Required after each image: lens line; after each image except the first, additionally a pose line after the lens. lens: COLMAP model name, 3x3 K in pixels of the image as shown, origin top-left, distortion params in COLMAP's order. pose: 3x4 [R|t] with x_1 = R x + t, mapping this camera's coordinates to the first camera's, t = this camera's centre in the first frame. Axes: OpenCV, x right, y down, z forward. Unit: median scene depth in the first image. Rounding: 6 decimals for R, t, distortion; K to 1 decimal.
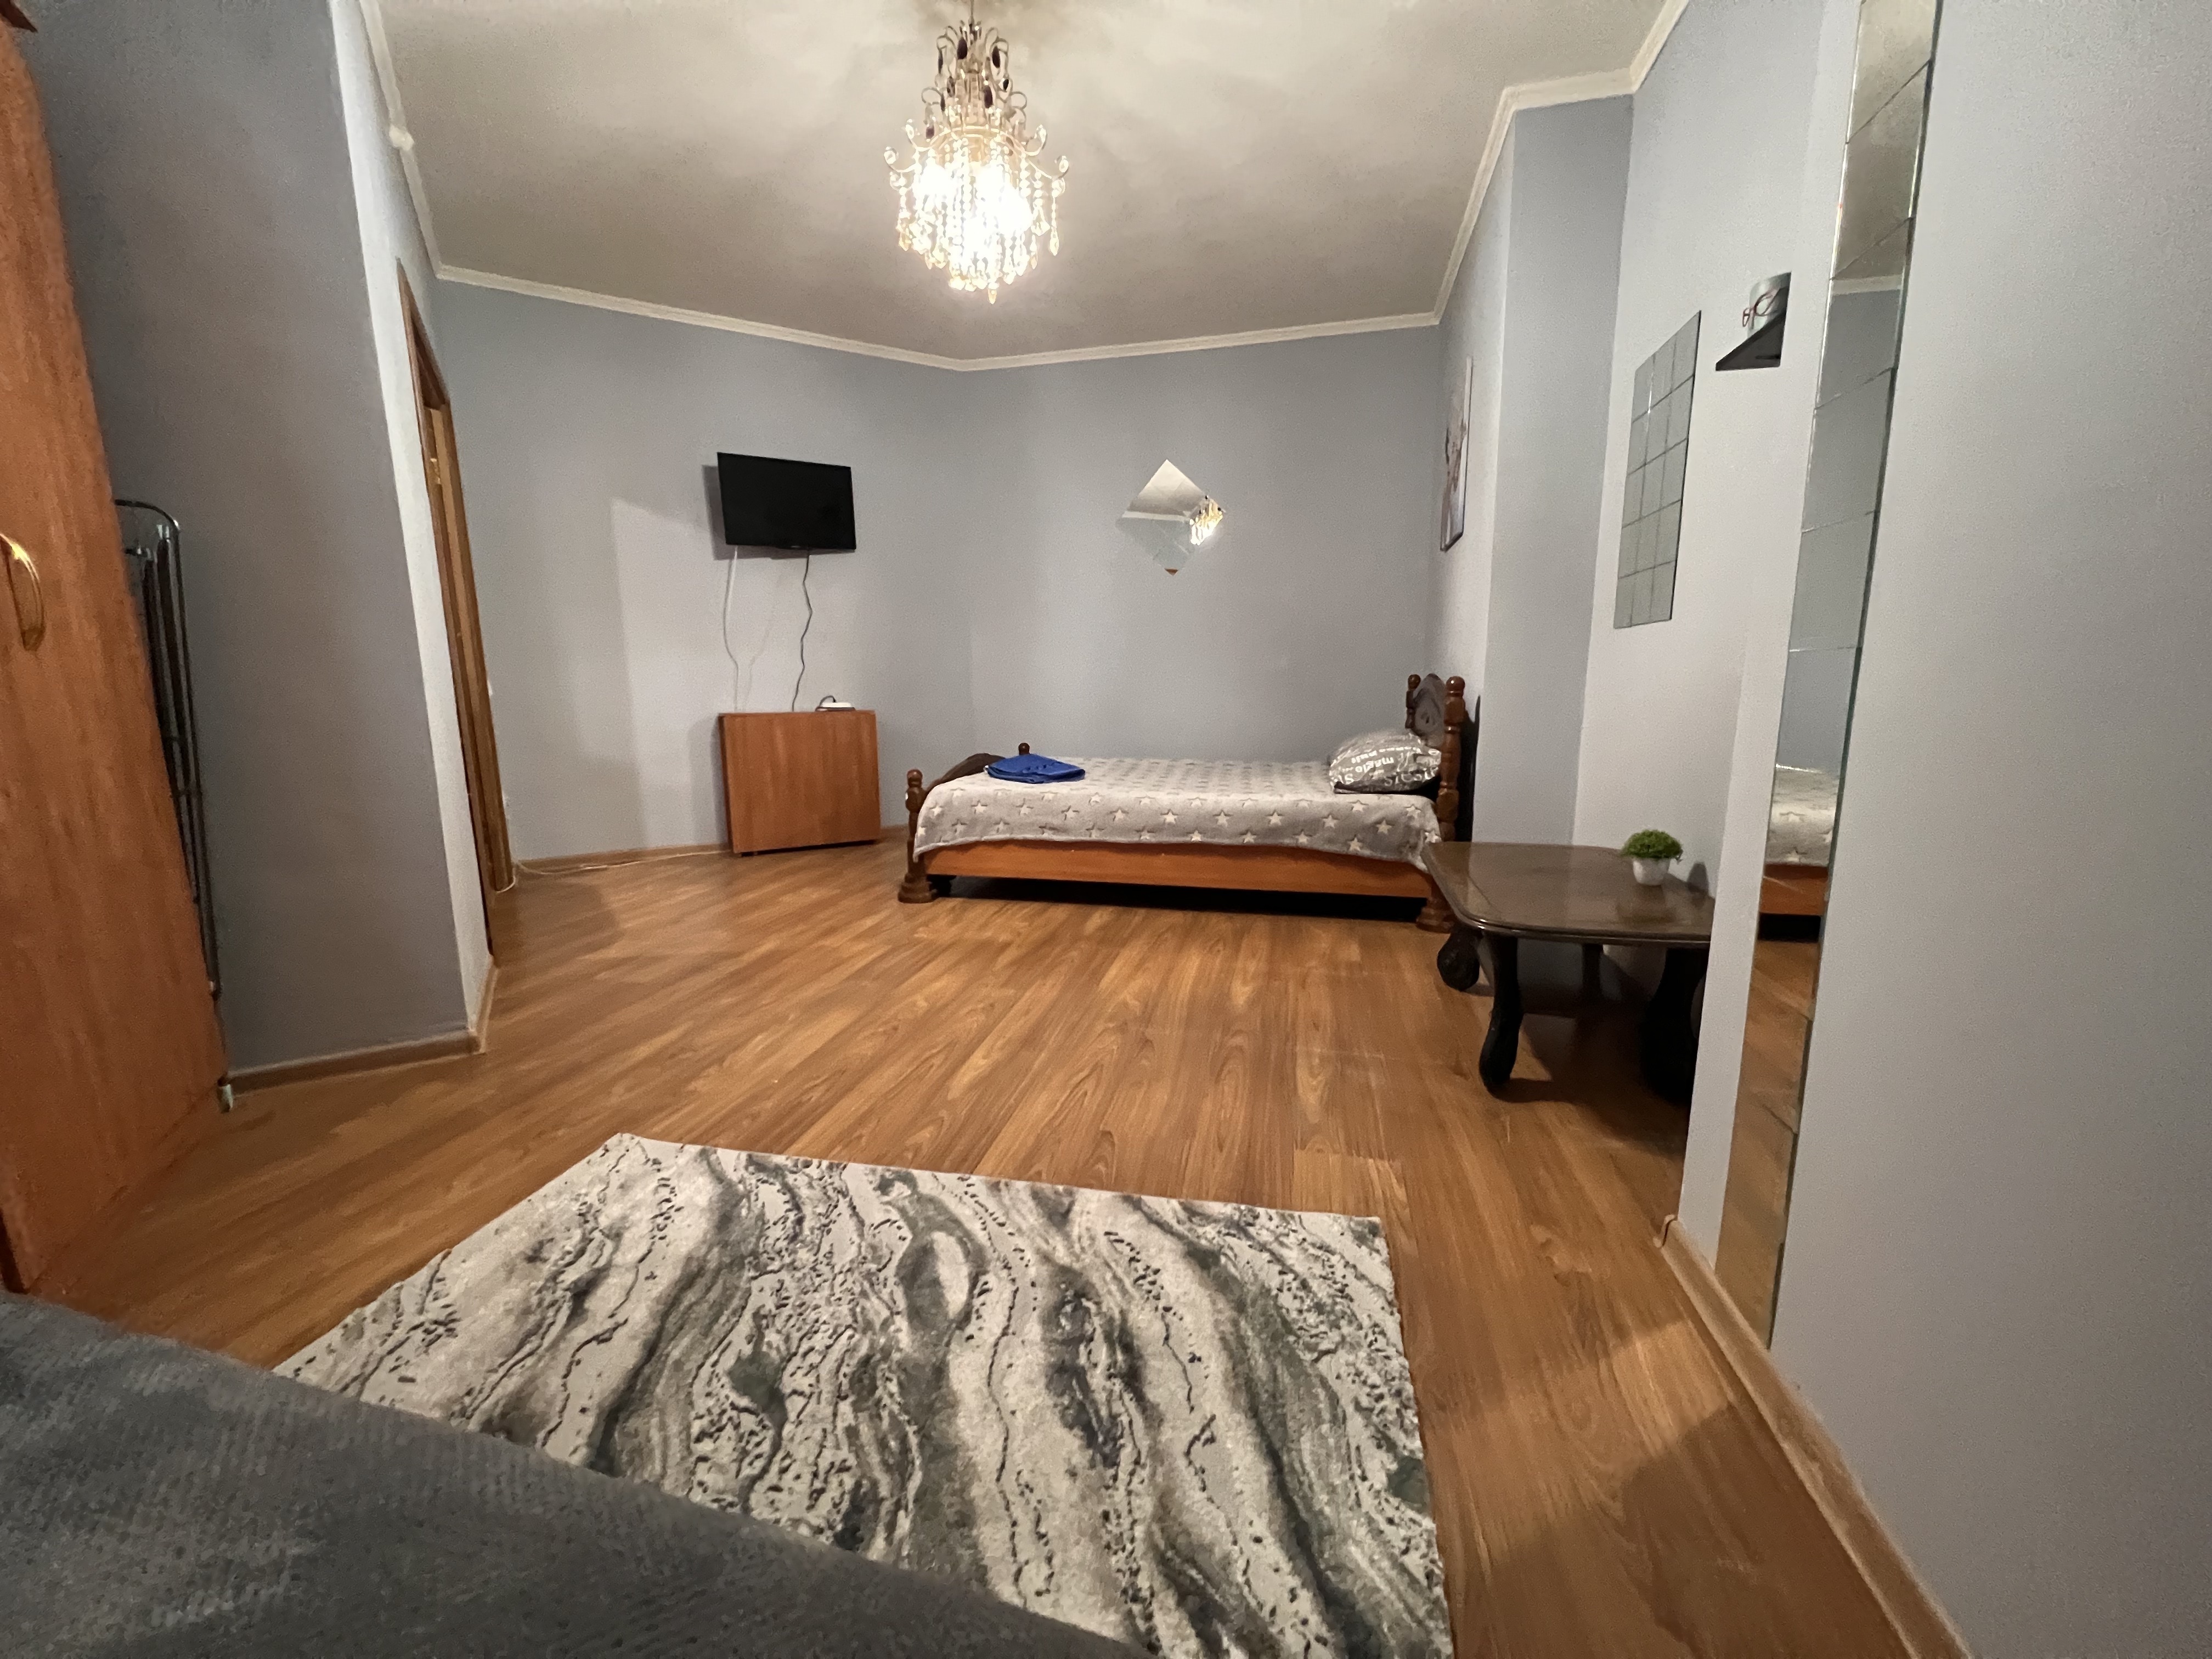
lens RADIAL K [[877.9, 0, 1097.3], [0, 877.9, 831.8], [0, 0, 1]] dist [-0.002869, 0.000467]
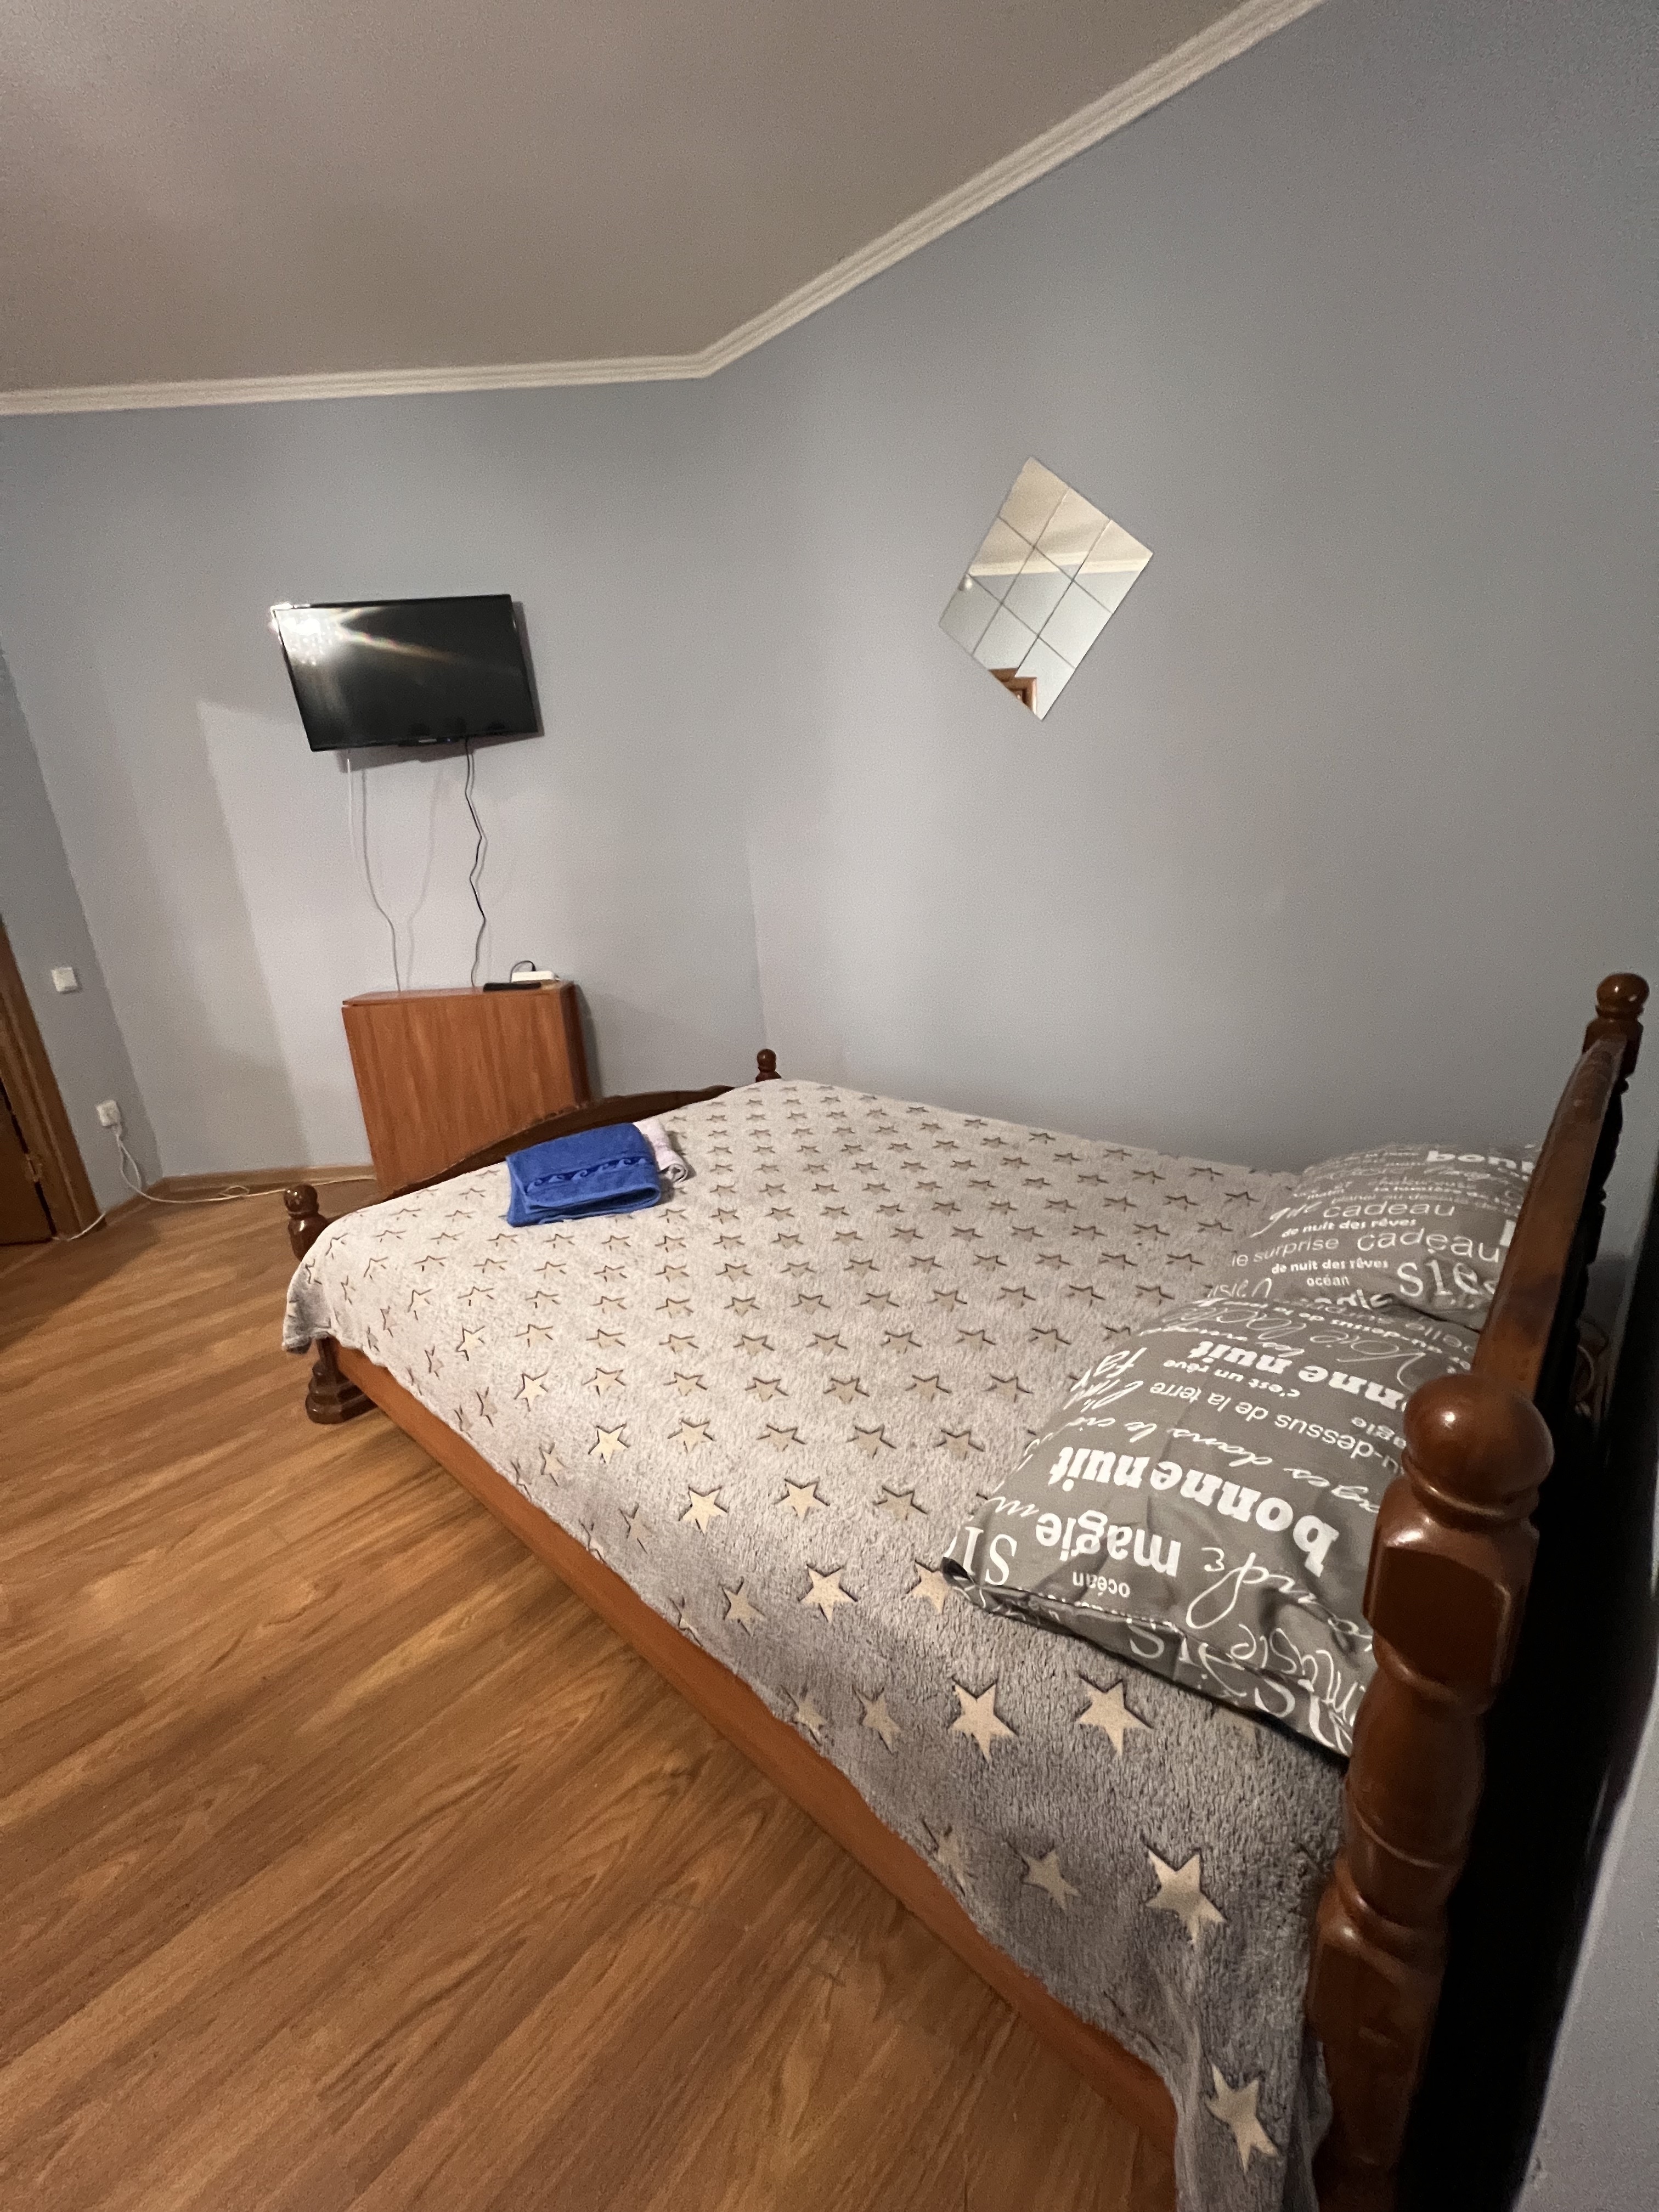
lens RADIAL K [[877.9, 0, 838.2], [0, 877.9, 1097.9], [0, 0, 1]] dist [-0.002869, 0.000467]
pose [[0.876537, 0.095090, -0.471849, 0.412320], [-0.033030, 0.989864, 0.138127, -0.265226], [0.480201, -0.105488, 0.870792, 0.897047]]
